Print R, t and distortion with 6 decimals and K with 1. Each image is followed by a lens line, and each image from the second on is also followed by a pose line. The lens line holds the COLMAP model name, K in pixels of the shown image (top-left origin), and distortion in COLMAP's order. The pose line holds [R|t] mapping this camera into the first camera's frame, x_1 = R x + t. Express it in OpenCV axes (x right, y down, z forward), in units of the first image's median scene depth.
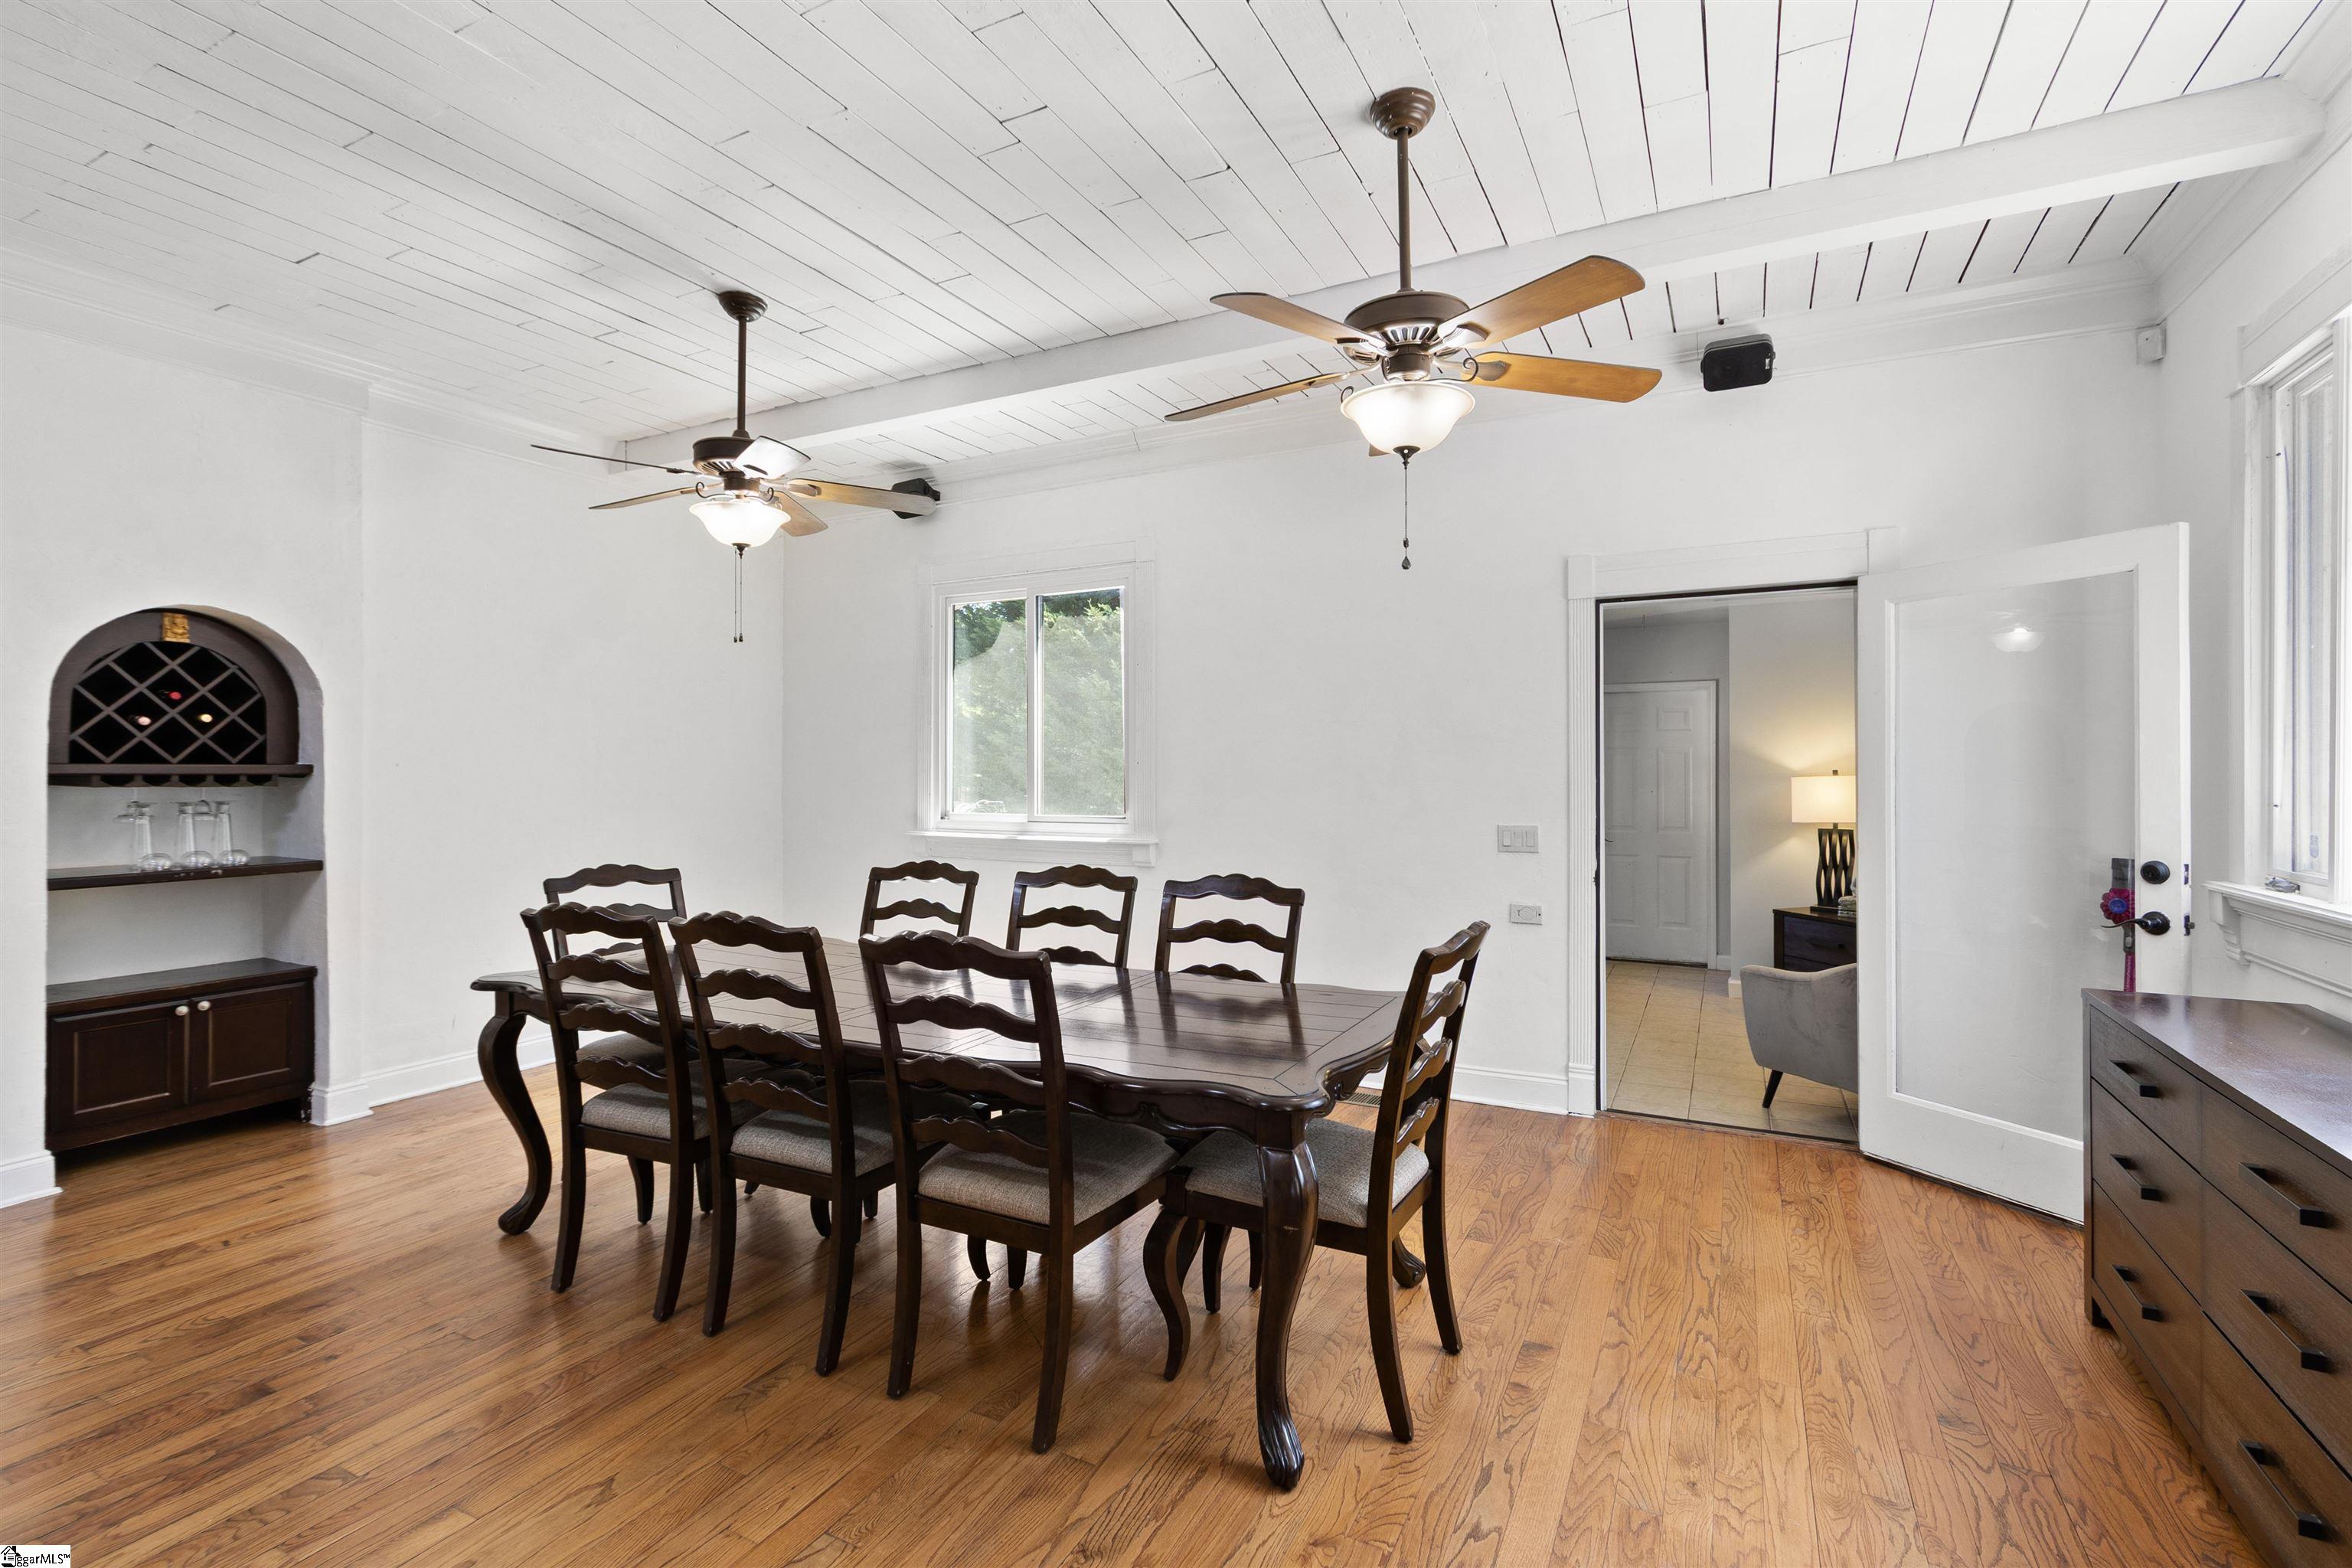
lens RADIAL K [[1082.1, 0, 1167.7], [0, 1082.1, 772.9], [0, 0, 1]] dist [0.006655, 0.000742]
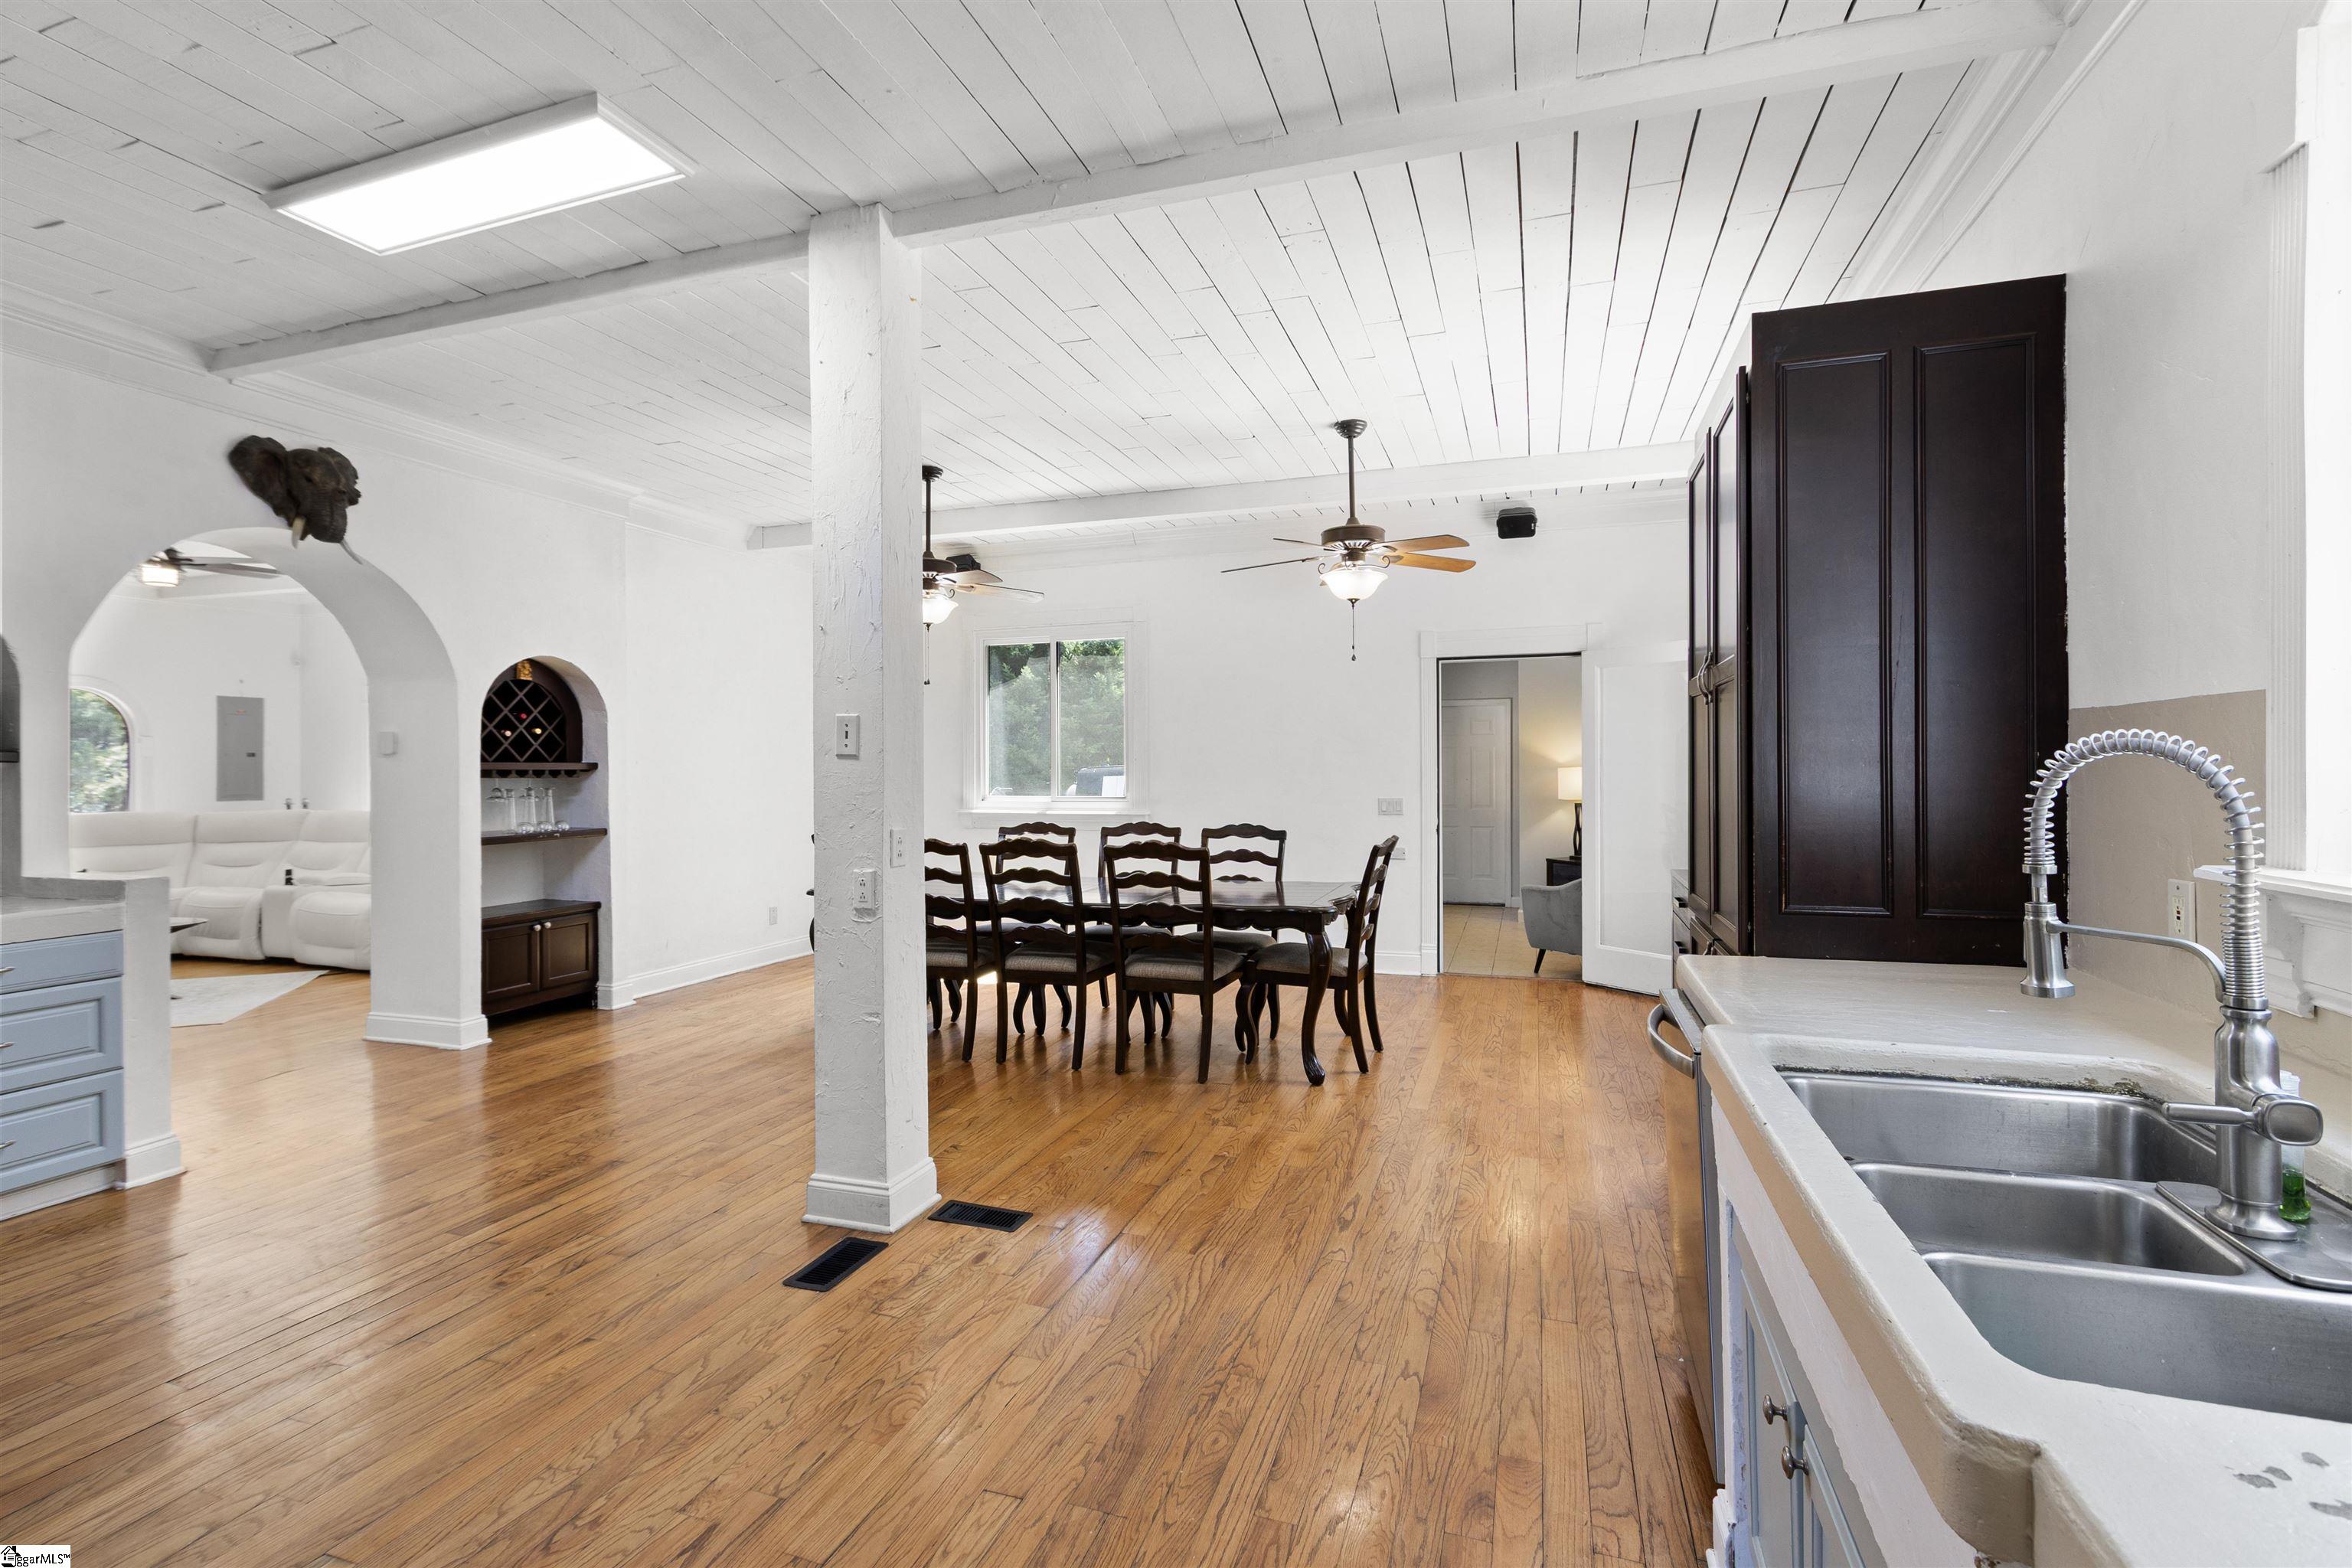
lens RADIAL K [[1082.1, 0, 1172.6], [0, 1082.1, 778.5], [0, 0, 1]] dist [0.006655, 0.000742]
pose [[0.987458, -0.005865, 0.157772, -0.287731], [0.004310, 0.999939, 0.010199, 0.002385], [-0.157822, -0.009391, 0.987423, -0.616595]]
